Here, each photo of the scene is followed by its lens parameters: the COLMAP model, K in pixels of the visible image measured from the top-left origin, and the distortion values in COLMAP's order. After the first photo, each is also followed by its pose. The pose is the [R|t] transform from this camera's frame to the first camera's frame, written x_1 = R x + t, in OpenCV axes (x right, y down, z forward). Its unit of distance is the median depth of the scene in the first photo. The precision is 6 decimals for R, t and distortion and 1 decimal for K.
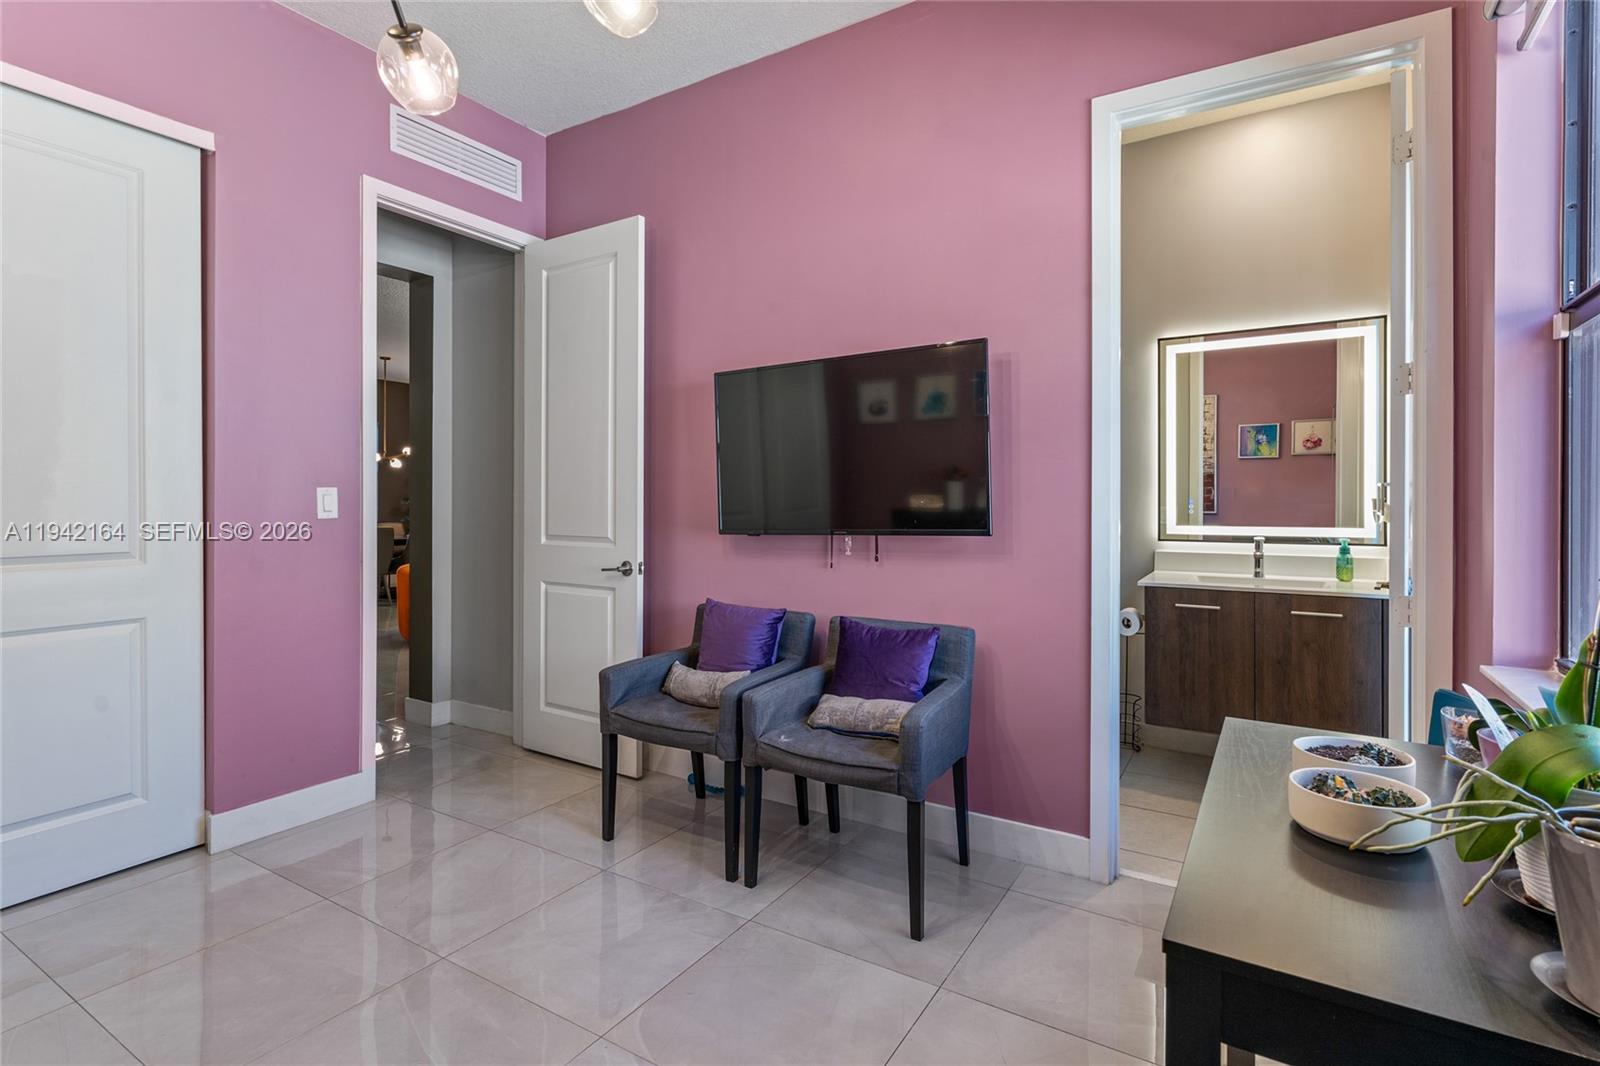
lens RADIAL K [[771.1, 0, 804.7], [0, 771.1, 498.7], [0, 0, 1]] dist [0.003075, -0.002032]
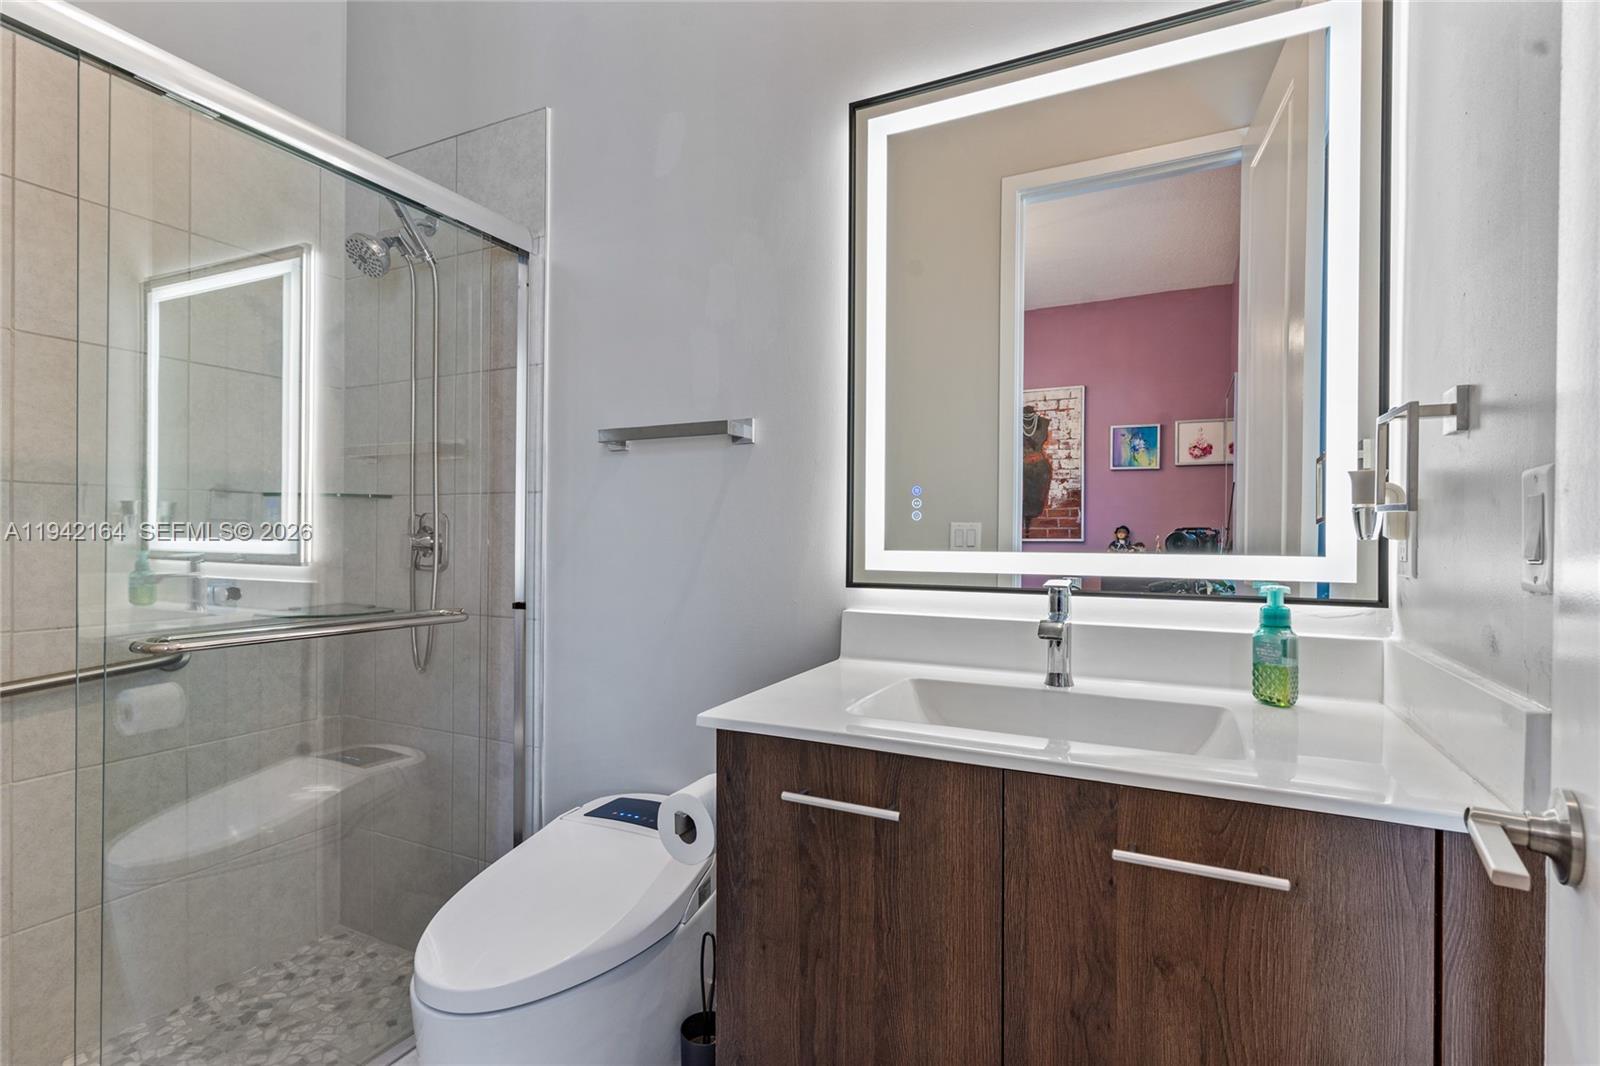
lens RADIAL K [[771.1, 0, 800.3], [0, 771.1, 535.4], [0, 0, 1]] dist [0.003075, -0.002032]
pose [[0.994803, 0.004494, 0.101716, 0.426983], [-0.005031, 0.999975, 0.005020, 0.027147], [-0.101691, -0.005506, 0.994801, 0.641486]]
